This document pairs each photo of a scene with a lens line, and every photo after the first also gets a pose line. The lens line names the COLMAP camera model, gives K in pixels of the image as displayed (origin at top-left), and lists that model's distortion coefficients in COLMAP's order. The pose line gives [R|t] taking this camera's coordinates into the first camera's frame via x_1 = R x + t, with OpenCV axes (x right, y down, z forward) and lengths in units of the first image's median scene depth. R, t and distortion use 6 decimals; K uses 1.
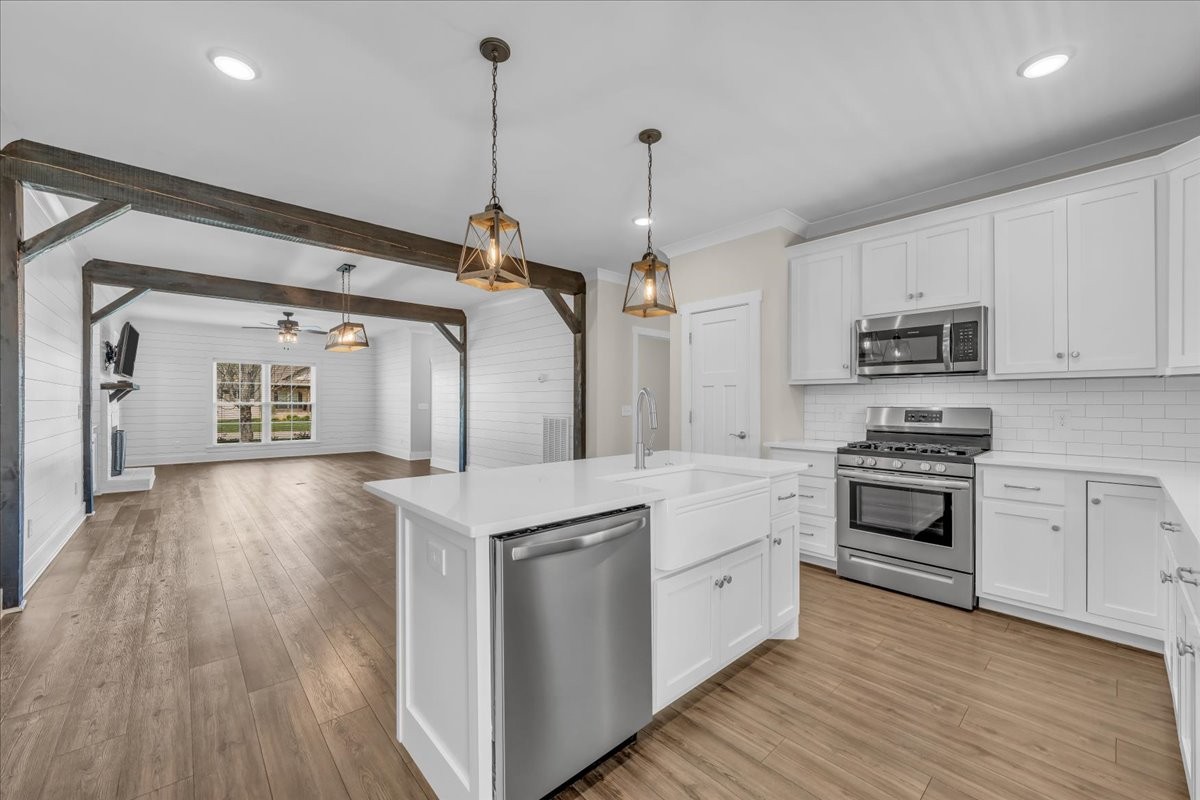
lens RADIAL K [[472.0, 0, 606.3], [0, 472.0, 403.5], [0, 0, 1]] dist [0.000250, 0.000066]
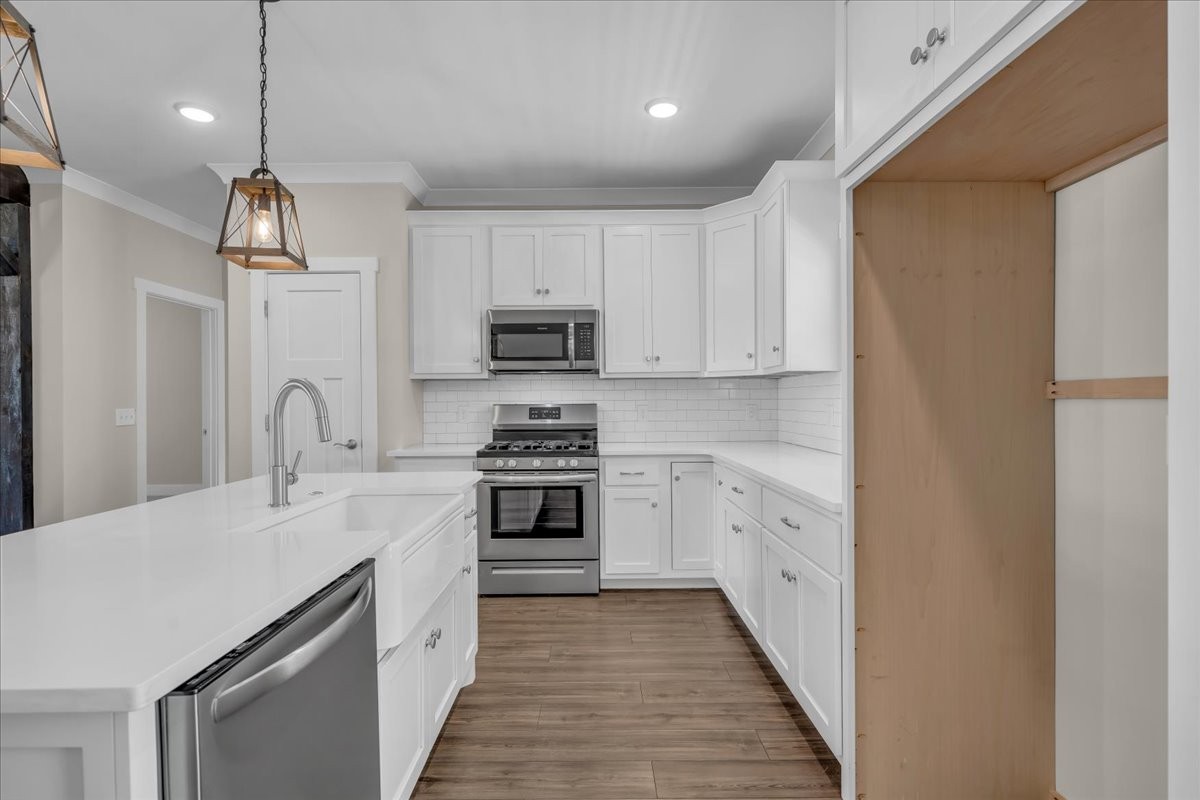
lens RADIAL K [[562.0, 0, 598.8], [0, 562.0, 402.5], [0, 0, 1]] dist [-0.001235, -0.000390]
pose [[0.673609, -0.010998, 0.739006, -0.161958], [0.009942, 0.999934, 0.005820, -0.001447], [-0.739021, 0.003427, 0.673674, 0.141523]]
